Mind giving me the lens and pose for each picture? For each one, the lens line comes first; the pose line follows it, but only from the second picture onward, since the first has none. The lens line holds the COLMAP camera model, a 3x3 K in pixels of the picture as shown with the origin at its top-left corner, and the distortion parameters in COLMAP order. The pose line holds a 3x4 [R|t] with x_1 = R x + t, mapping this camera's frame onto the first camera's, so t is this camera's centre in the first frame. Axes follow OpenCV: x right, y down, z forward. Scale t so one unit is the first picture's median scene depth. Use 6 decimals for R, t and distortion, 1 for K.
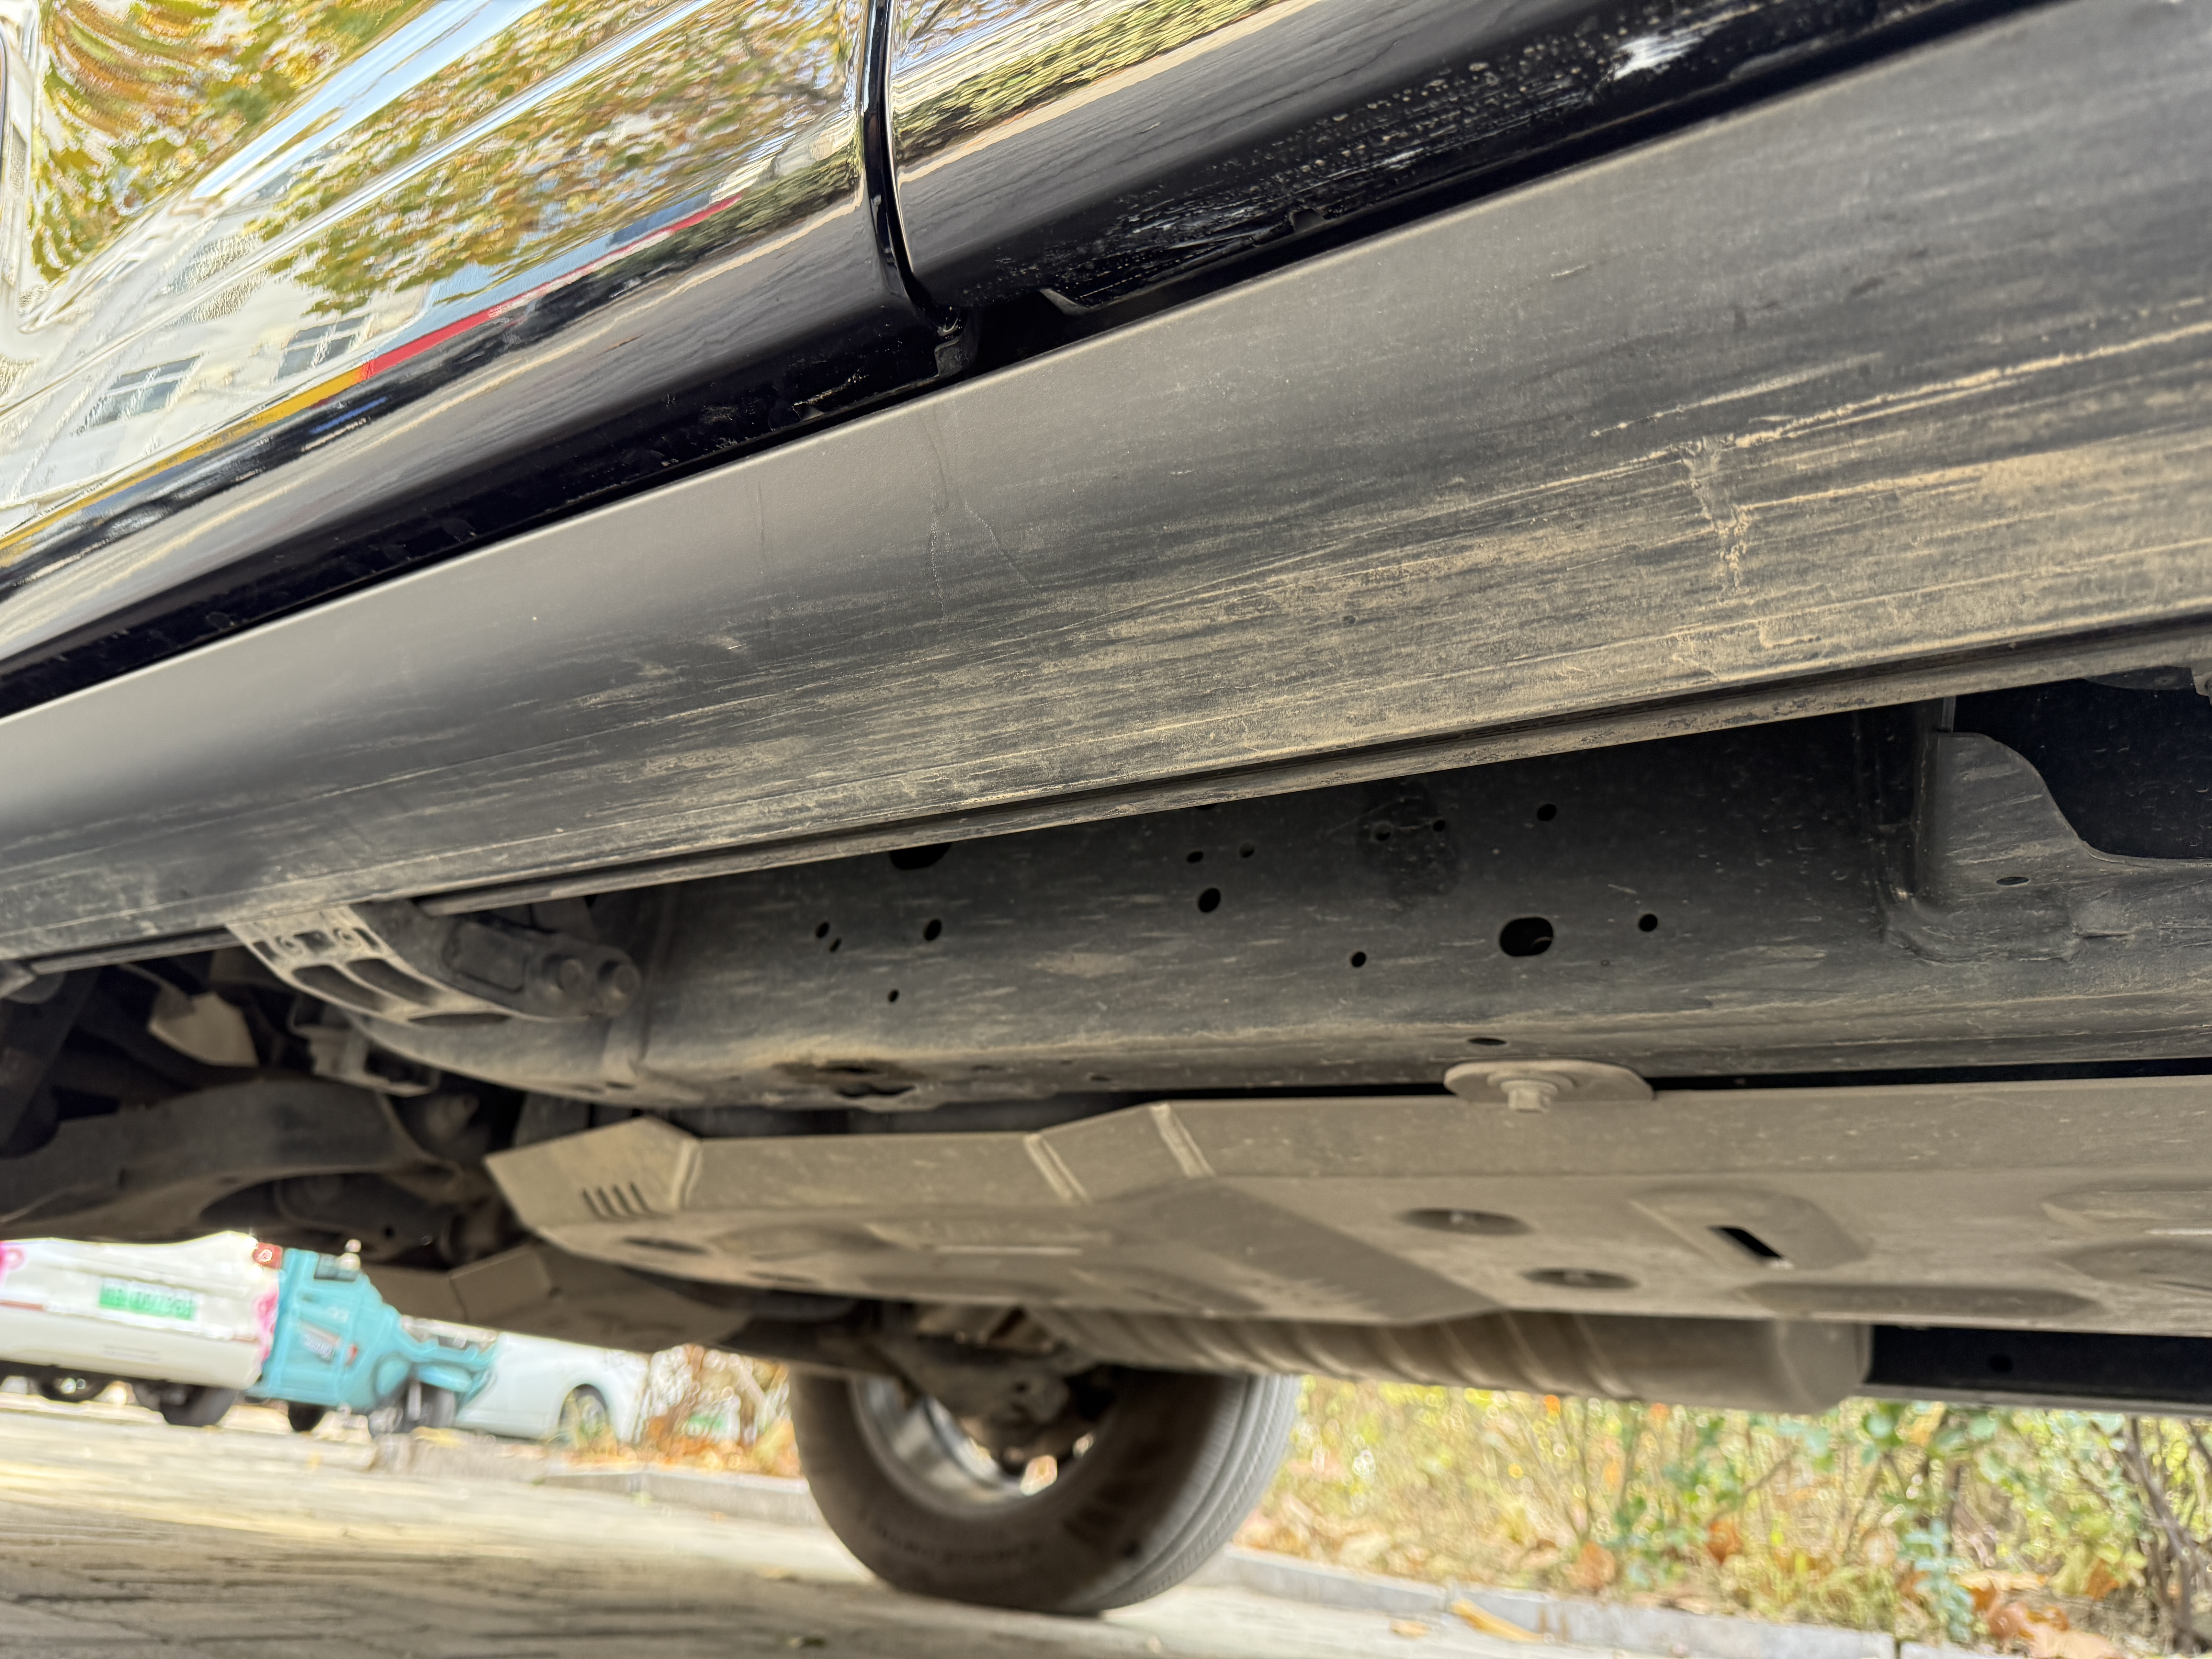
lens RADIAL K [[1605.2, 0, 1106.0], [0, 1605.2, 829.5], [0, 0, 1]] dist [-0.003644, -0.003847]
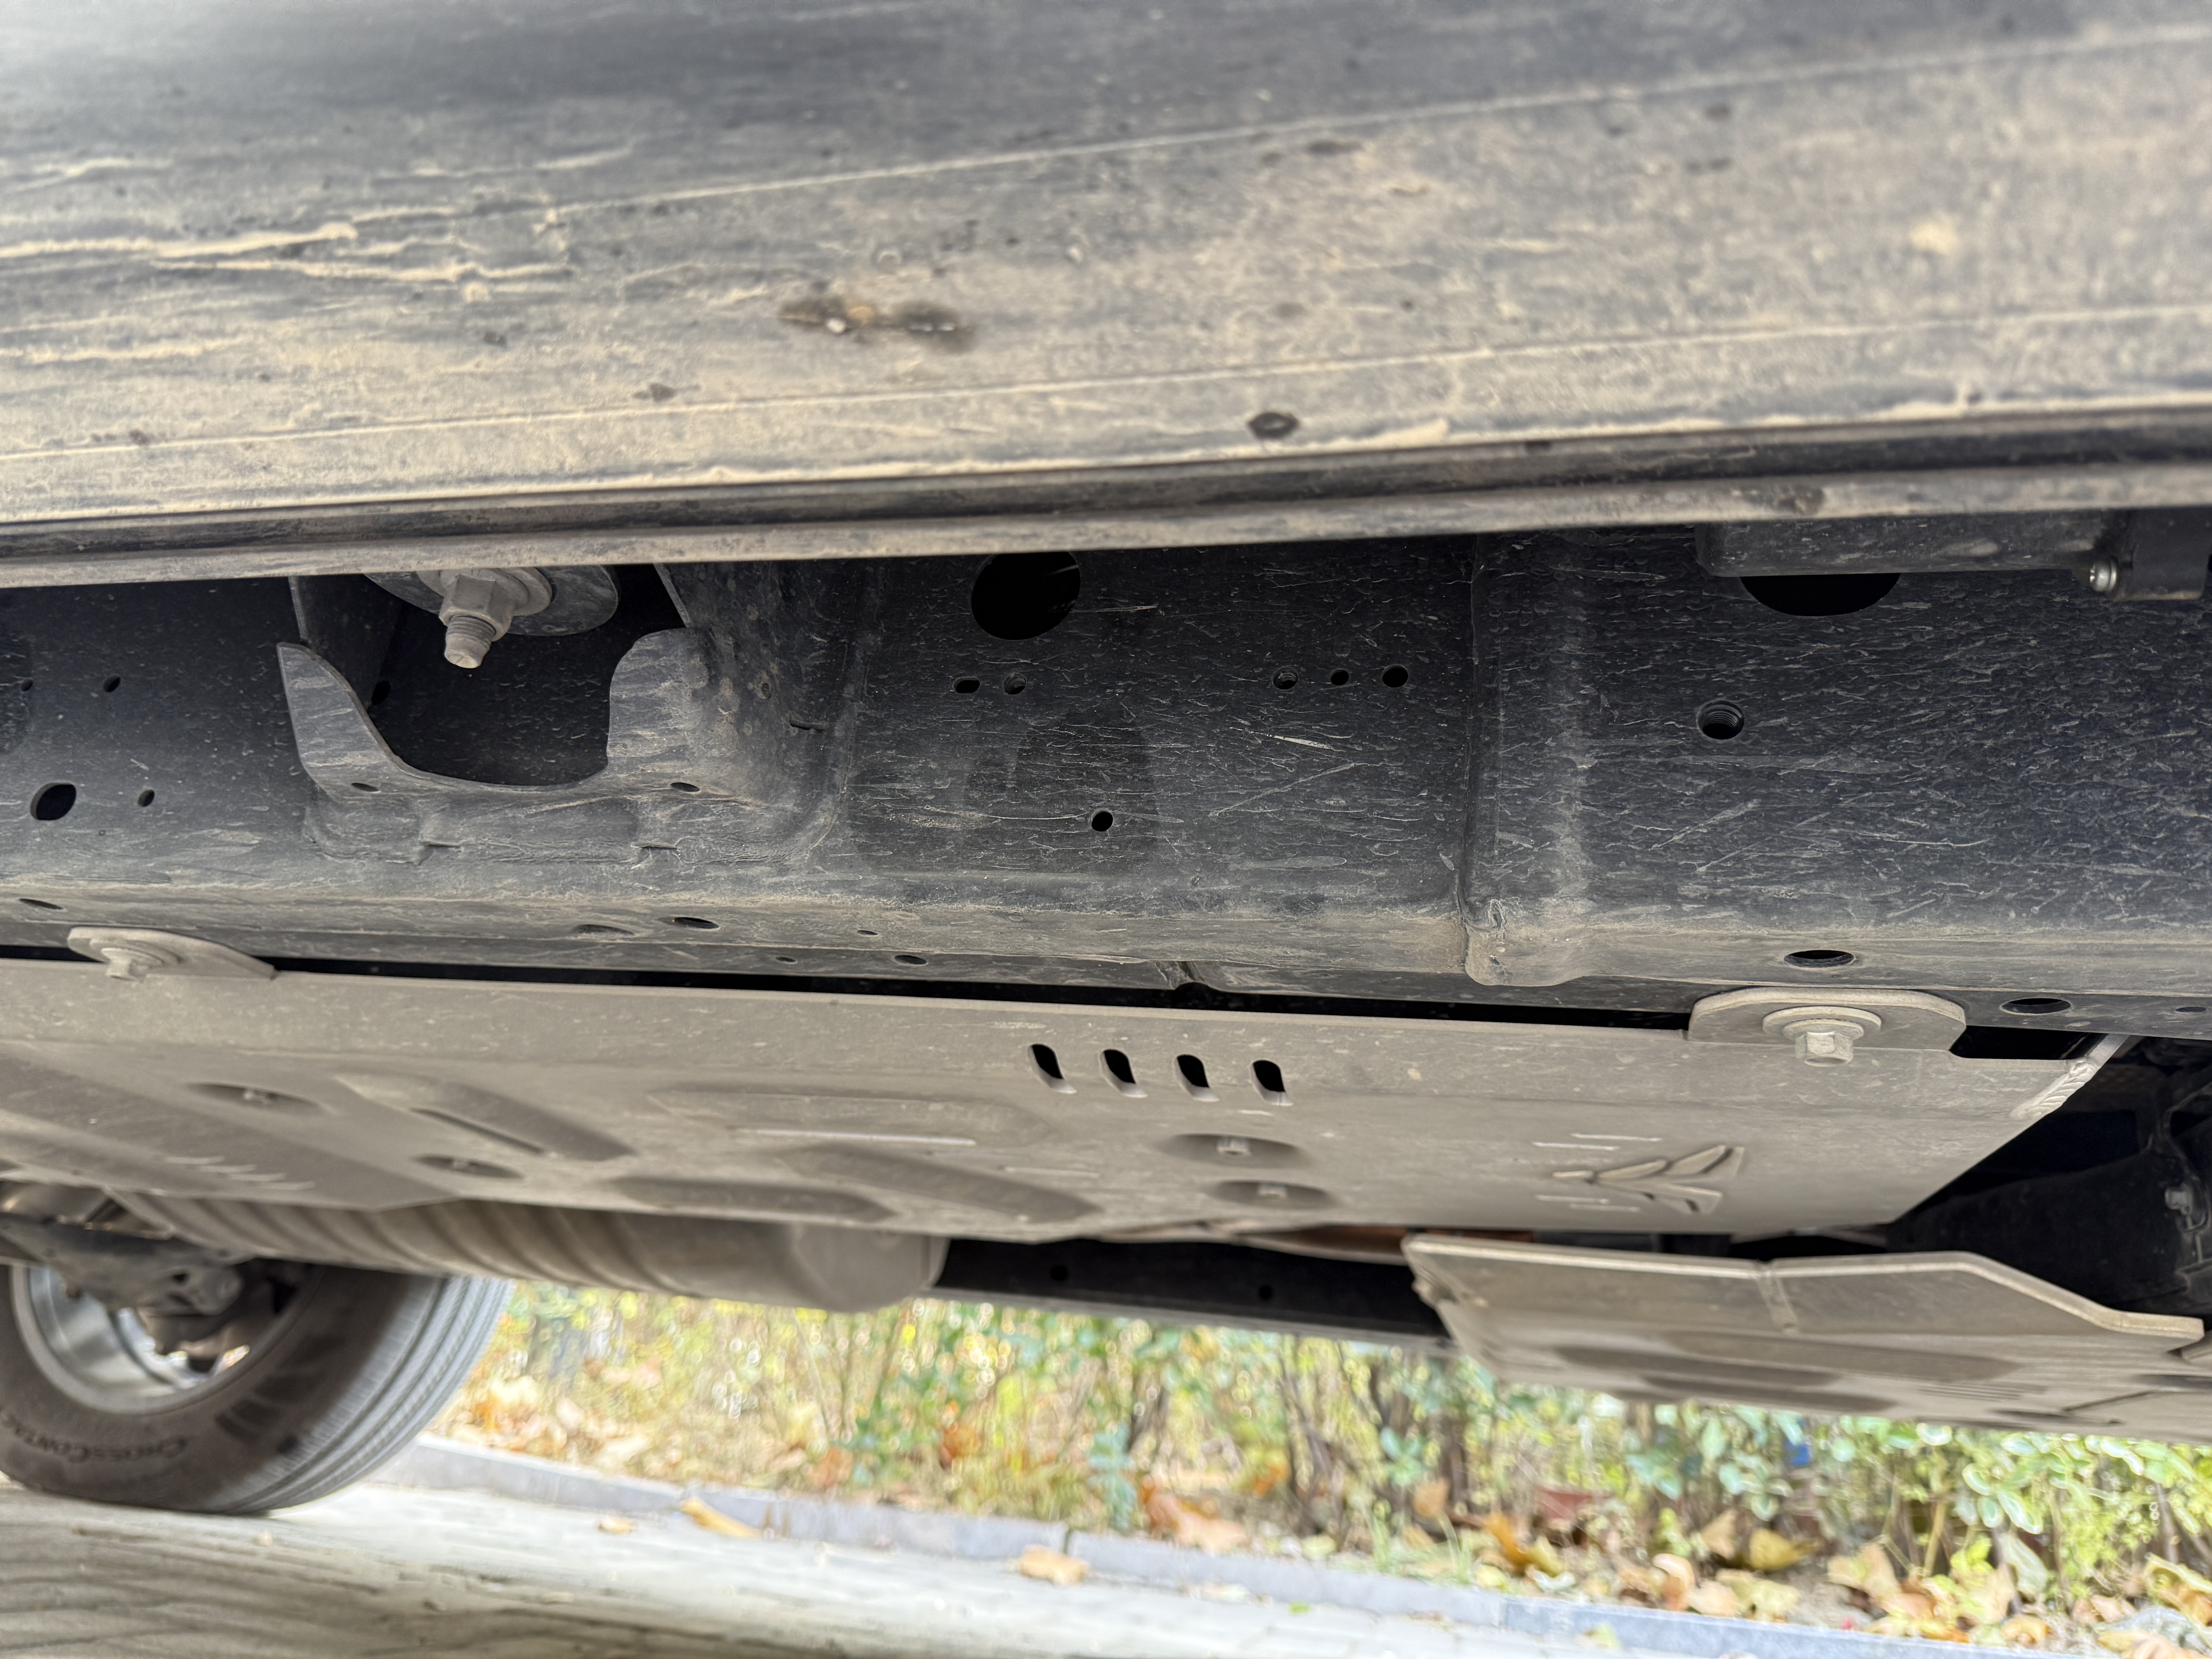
lens RADIAL K [[1605.2, 0, 1106.0], [0, 1605.2, 829.5], [0, 0, 1]] dist [-0.003644, -0.003847]
pose [[0.947628, 0.114568, 0.298120, 0.151256], [-0.127835, 0.991472, 0.025324, -0.006746], [-0.292676, -0.062108, 0.954192, -0.042628]]
